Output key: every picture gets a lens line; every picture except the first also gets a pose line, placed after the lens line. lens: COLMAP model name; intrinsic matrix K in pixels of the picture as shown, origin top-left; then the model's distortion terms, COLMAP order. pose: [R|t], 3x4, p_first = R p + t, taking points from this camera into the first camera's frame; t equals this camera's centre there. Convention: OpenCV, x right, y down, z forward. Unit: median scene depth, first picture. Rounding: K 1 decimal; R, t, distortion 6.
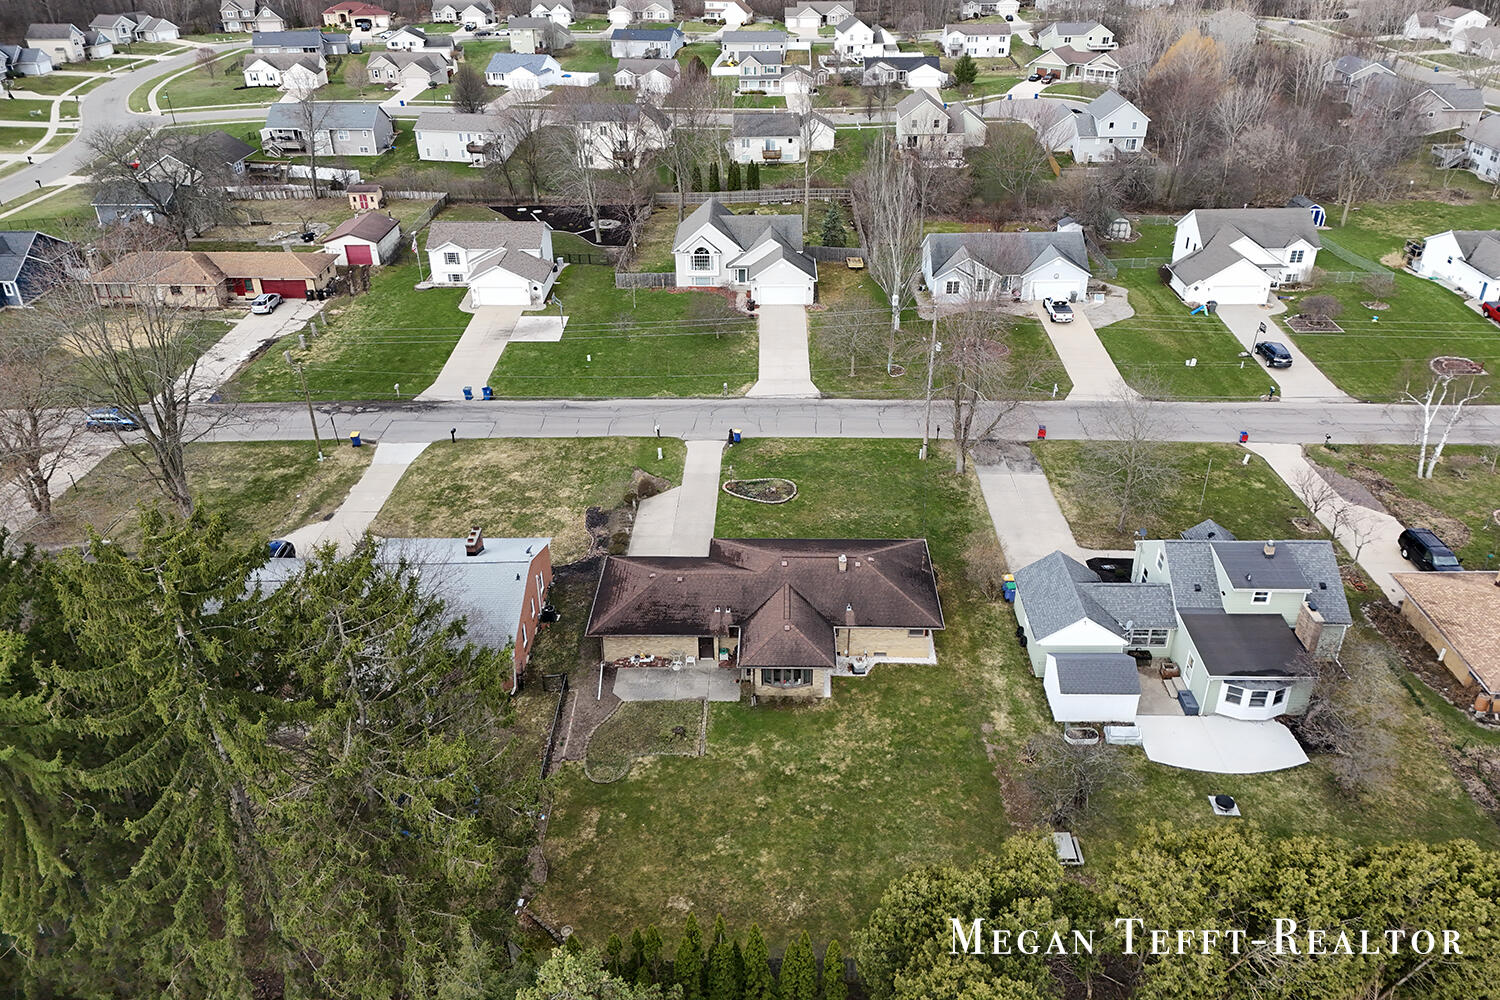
lens RADIAL K [[1078.0, 0, 753.8], [0, 1078.0, 442.6], [0, 0, 1]] dist [0.120230, -0.131317]
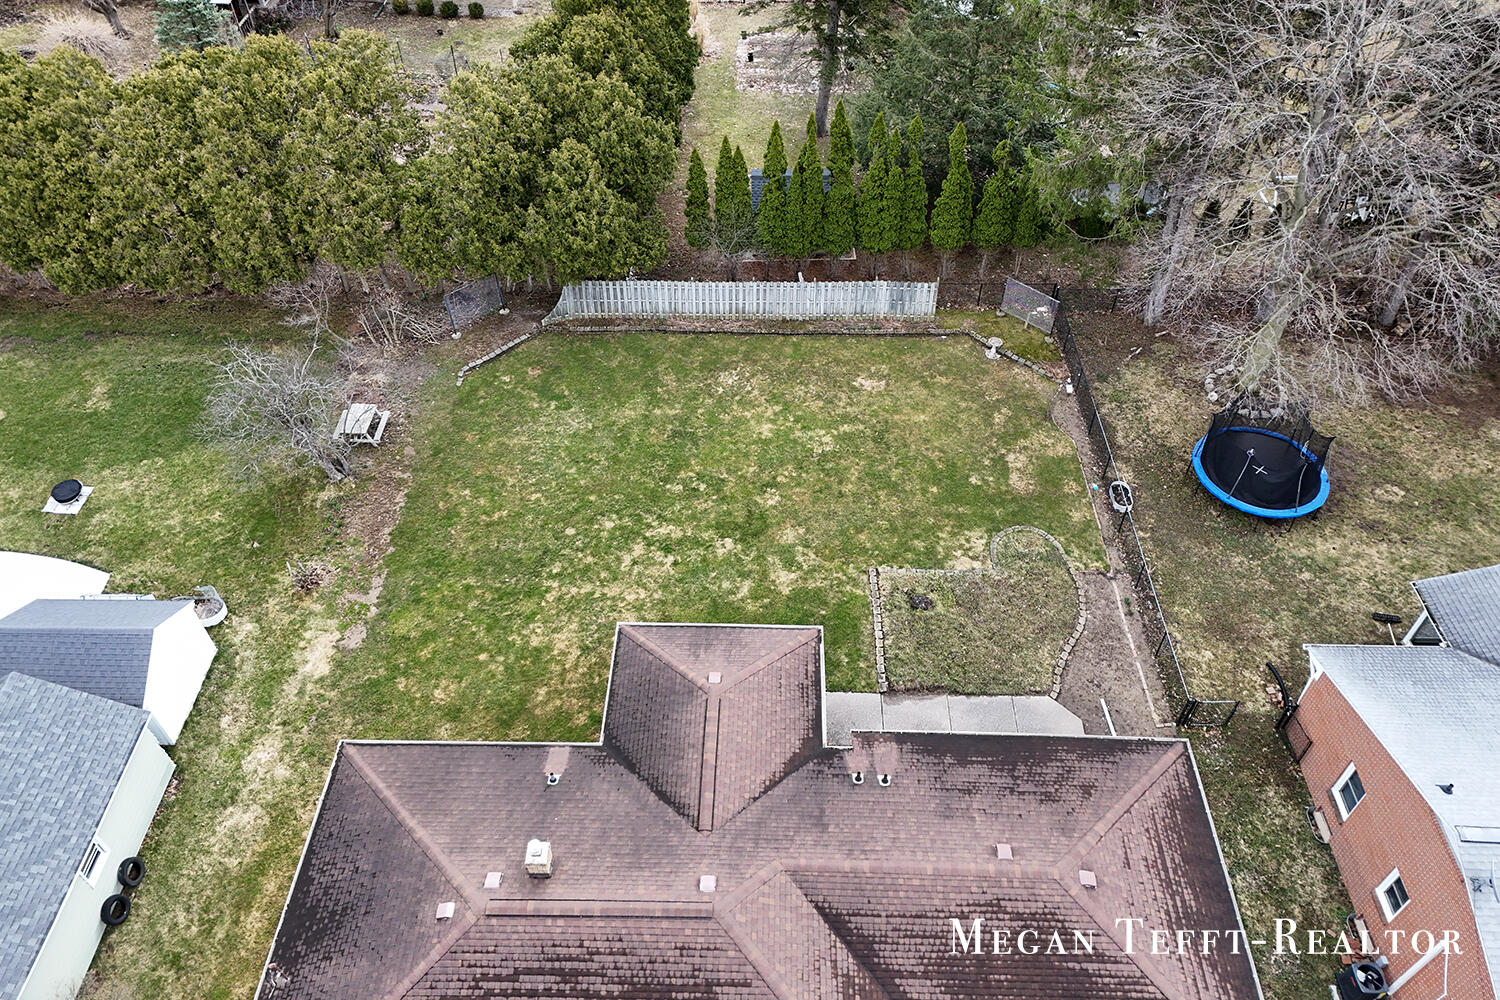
lens RADIAL K [[1078.0, 0, 753.8], [0, 1078.0, 442.6], [0, 0, 1]] dist [0.120230, -0.131317]
pose [[-0.999923, 0.009422, 0.008057, 0.009251], [0.010384, 0.281532, 0.959496, -0.242466], [0.006772, 0.959506, -0.281608, 0.905239]]
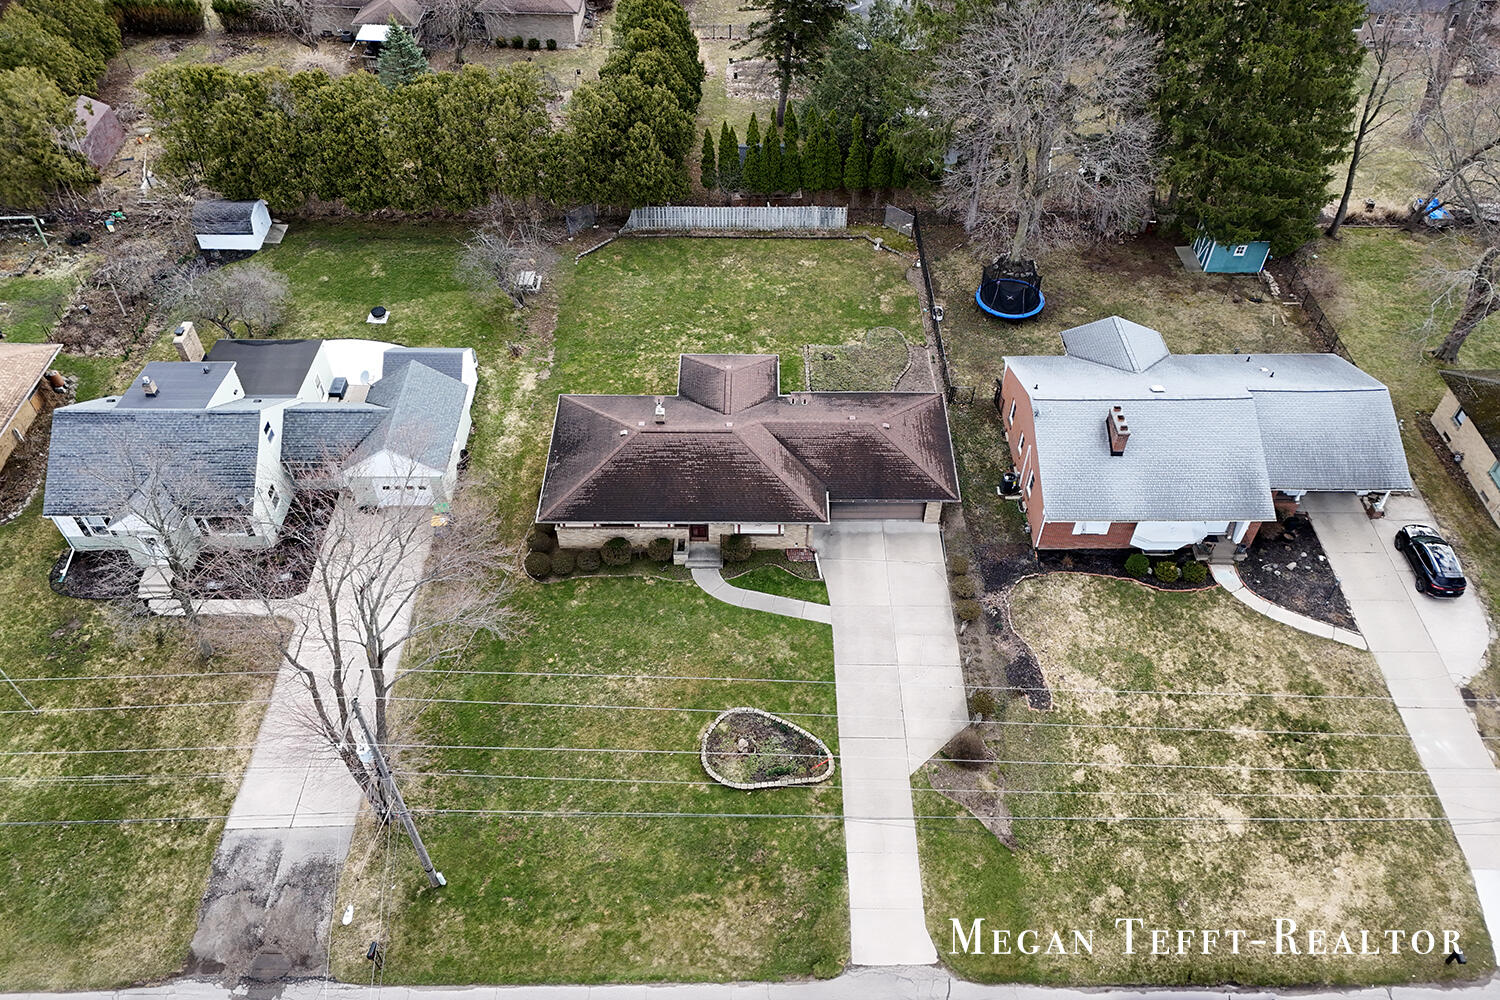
lens RADIAL K [[1095.1, 0, 756.7], [0, 1095.1, 501.6], [0, 0, 1]] dist [0.120977, -0.152074]
pose [[-0.999694, 0.019387, -0.015342, 0.020368], [-0.009900, 0.254743, 0.966958, -0.646379], [0.022655, 0.966814, -0.254473, 1.194796]]
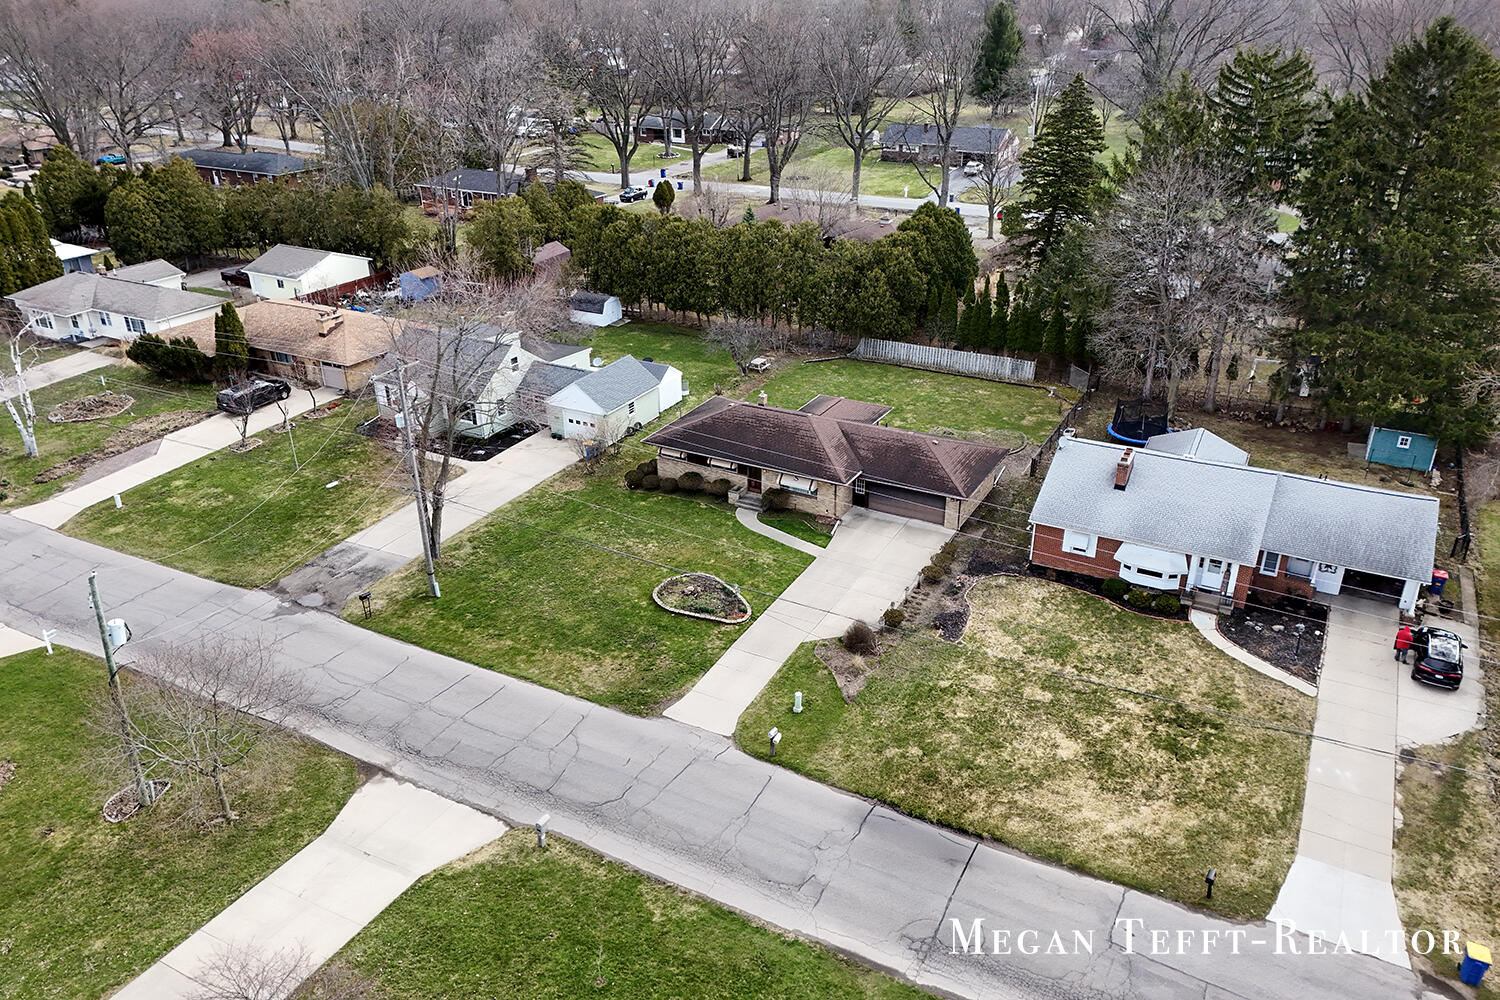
lens RADIAL K [[1095.1, 0, 756.7], [0, 1095.1, 501.6], [0, 0, 1]] dist [0.120977, -0.152074]
pose [[-0.890727, -0.183773, 0.415732, -0.350222], [0.229045, 0.608545, 0.759744, -0.597277], [-0.392612, 0.771946, -0.499955, 1.504188]]
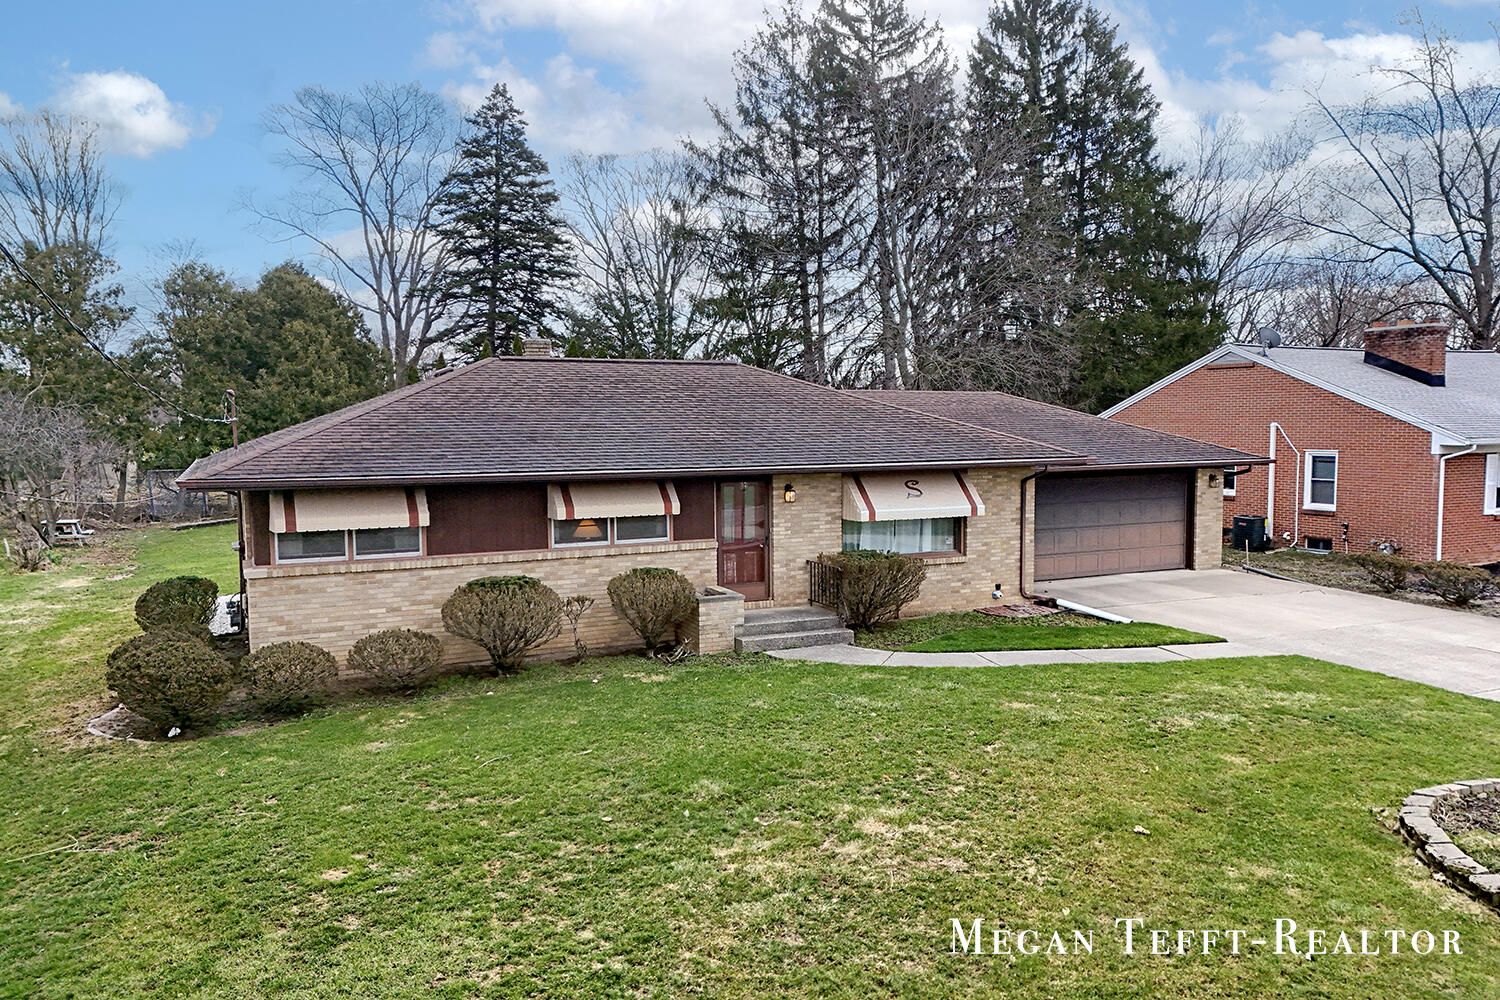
lens RADIAL K [[1095.1, 0, 756.7], [0, 1095.1, 501.6], [0, 0, 1]] dist [0.120977, -0.152074]
pose [[-0.893267, 0.051951, -0.446515, 0.157734], [-0.202970, 0.839671, 0.503741, -0.020658], [0.401096, 0.540605, -0.739506, 1.193605]]
